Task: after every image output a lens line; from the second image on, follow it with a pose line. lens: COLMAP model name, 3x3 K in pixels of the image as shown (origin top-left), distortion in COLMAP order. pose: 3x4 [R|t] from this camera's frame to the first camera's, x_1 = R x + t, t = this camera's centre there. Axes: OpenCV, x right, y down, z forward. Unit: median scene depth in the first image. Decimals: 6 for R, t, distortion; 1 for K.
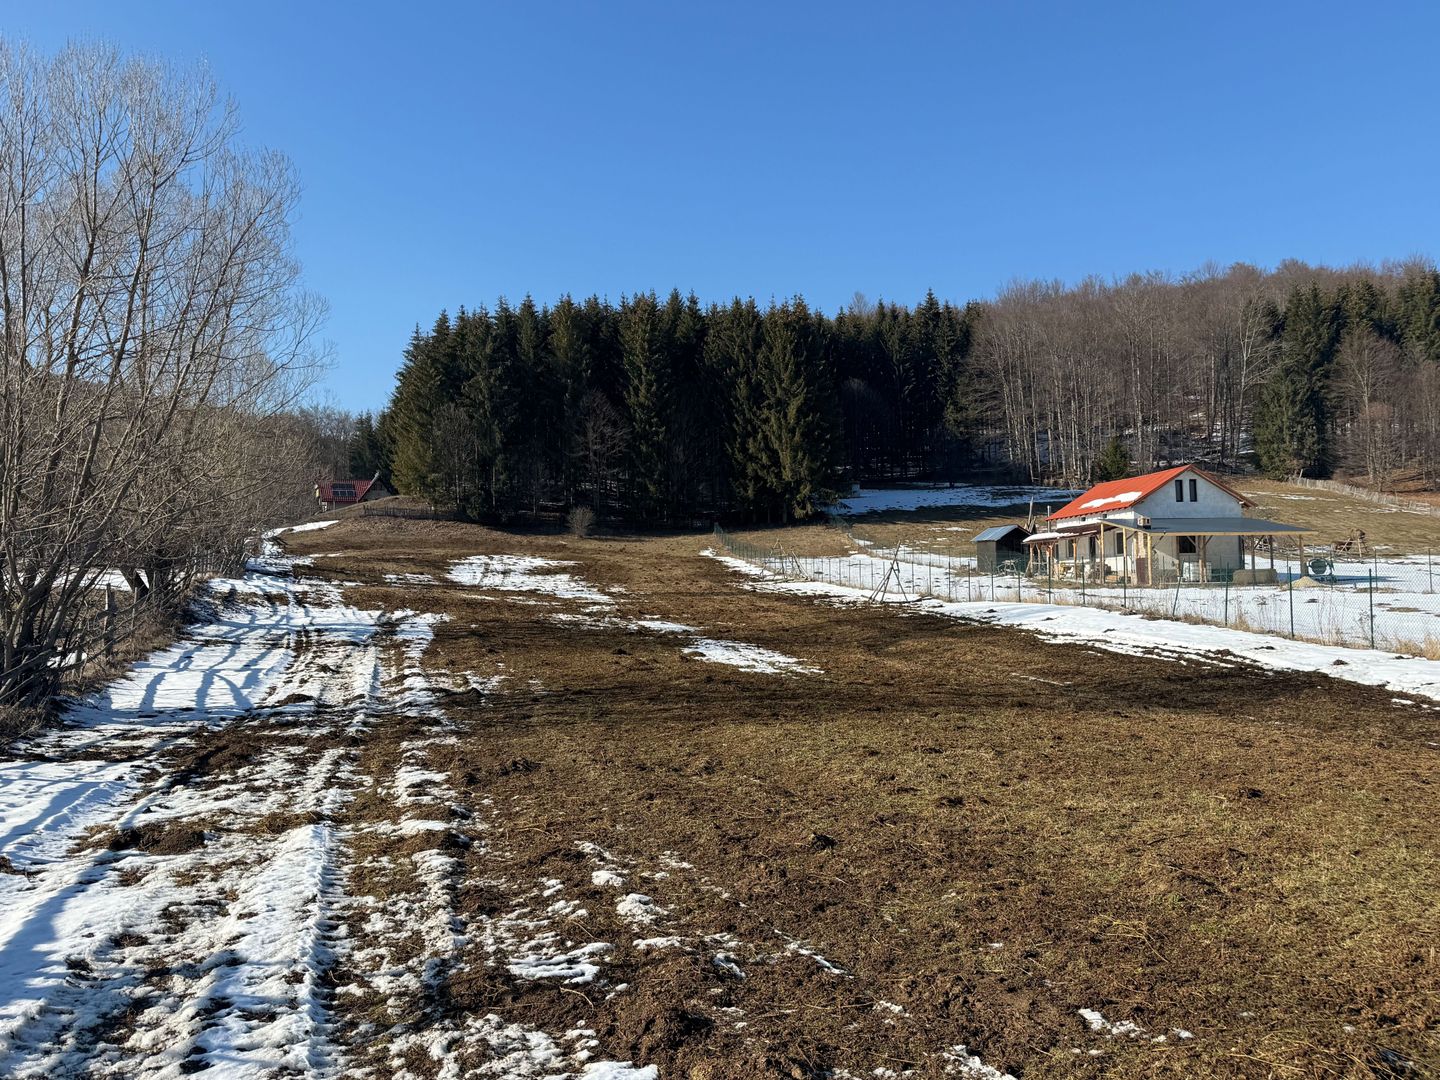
lens RADIAL K [[1115.1, 0, 715.6], [0, 1115.1, 535.5], [0, 0, 1]] dist [0.170025, -0.298262]
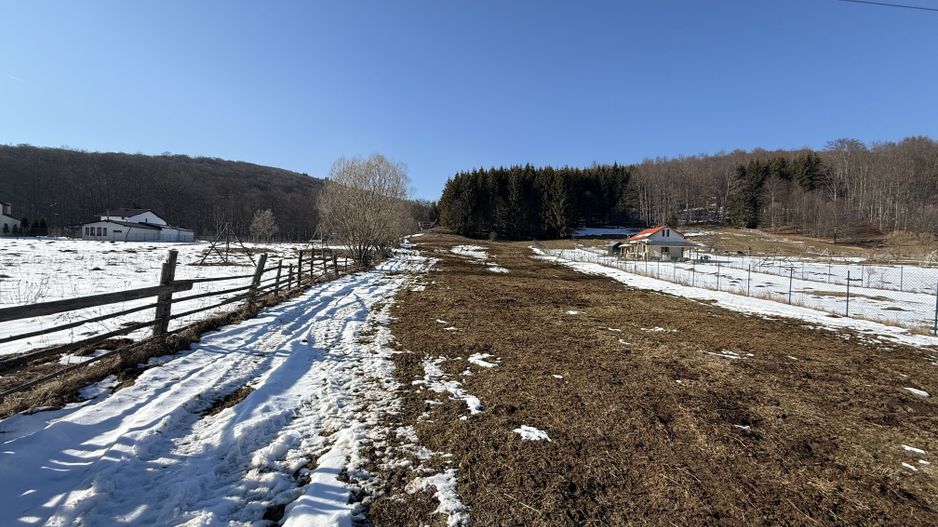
lens RADIAL K [[373.7, 0, 466.3], [0, 373.7, 263.2], [0, 0, 1]] dist [0.000288, -0.000308]
pose [[0.975741, 0.045144, -0.214221, 0.158244], [-0.031583, 0.997299, 0.066312, -0.011101], [0.216636, -0.057937, 0.974532, -0.366700]]
